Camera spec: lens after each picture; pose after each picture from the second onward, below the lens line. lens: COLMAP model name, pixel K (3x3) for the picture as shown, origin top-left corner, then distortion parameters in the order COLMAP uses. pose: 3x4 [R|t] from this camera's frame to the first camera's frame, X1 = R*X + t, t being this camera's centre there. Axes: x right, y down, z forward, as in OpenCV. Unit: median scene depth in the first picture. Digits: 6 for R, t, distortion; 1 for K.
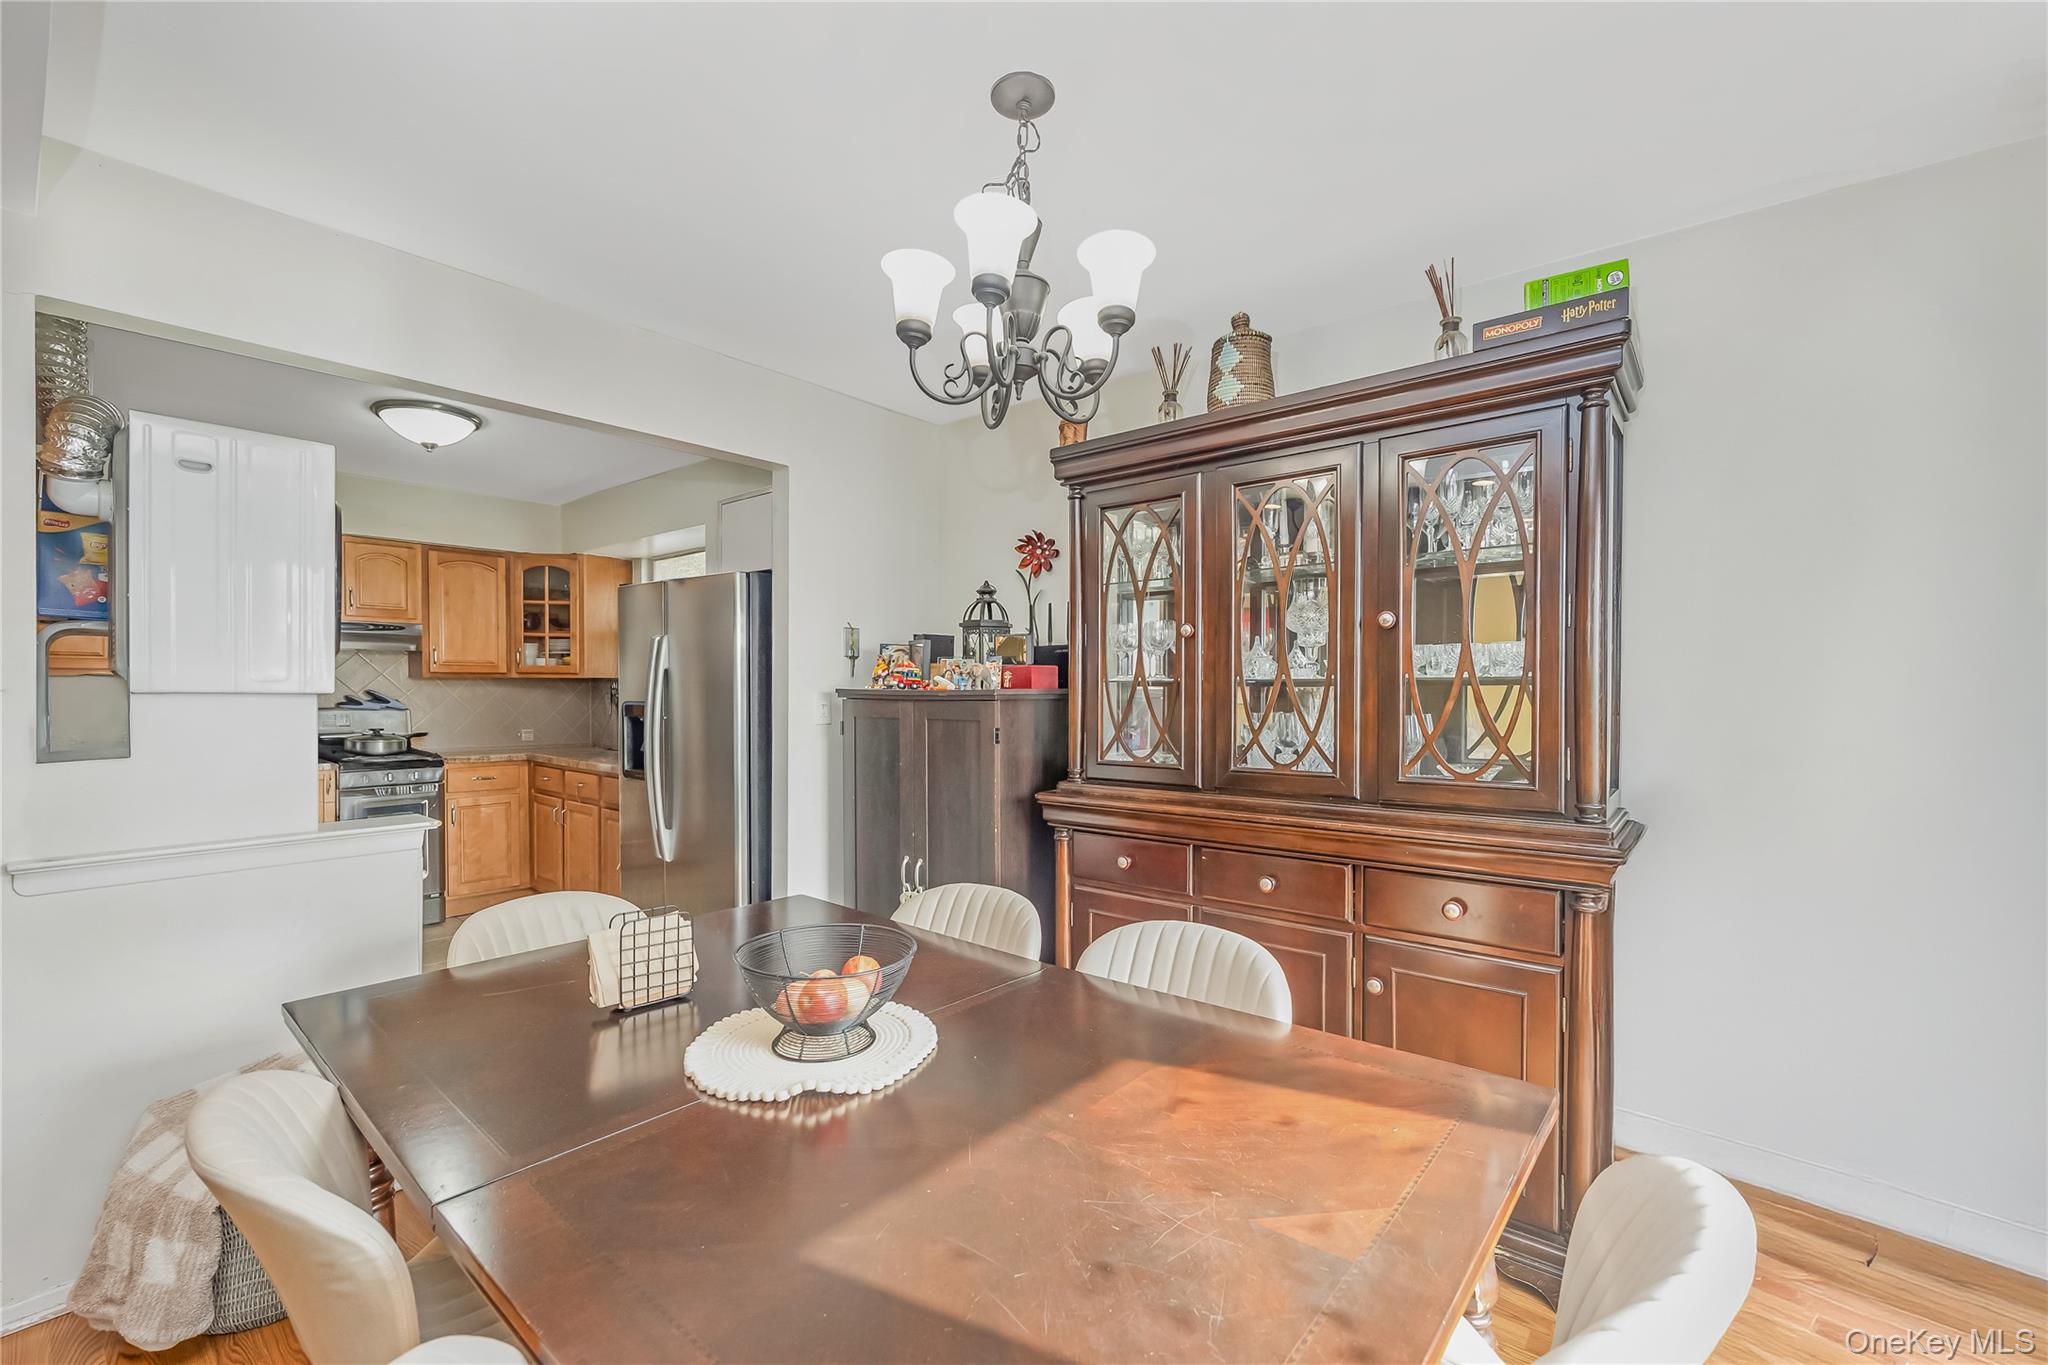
lens RADIAL K [[850.8, 0, 1024.2], [0, 850.8, 711.8], [0, 0, 1]] dist [0.003021, -0.000081]
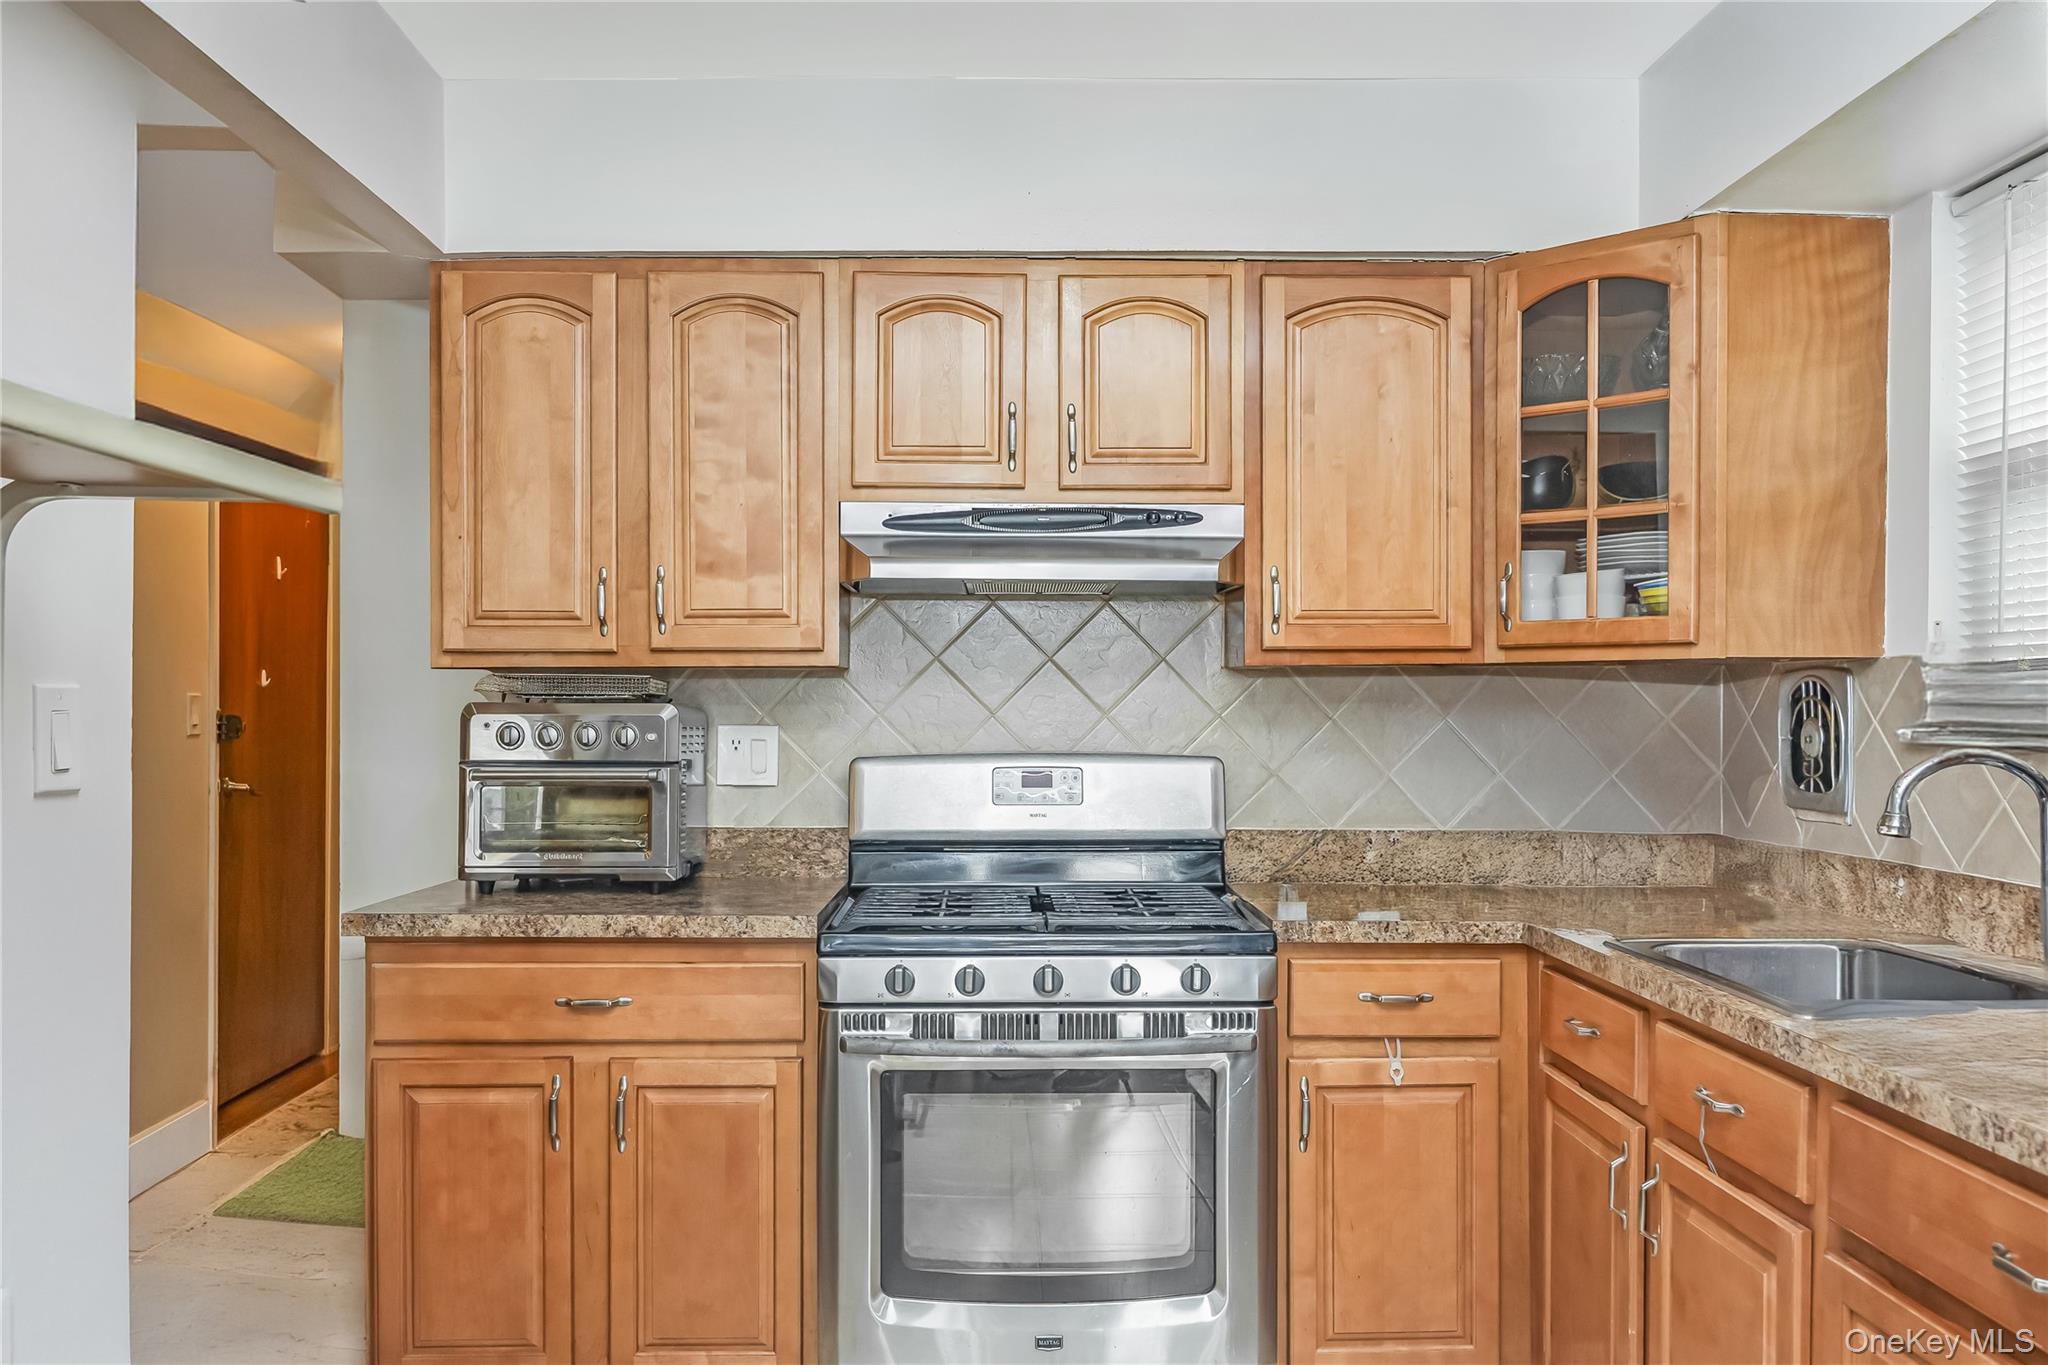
lens RADIAL K [[1586.0, 0, 1024.1], [0, 1586.0, 693.2], [0, 0, 1]] dist [0.000504, -0.000704]
pose [[0.660345, 0.002474, -0.750959, -0.281191], [-0.013124, 0.999880, -0.008246, -0.021818], [0.750848, 0.015301, 0.660298, 0.497027]]
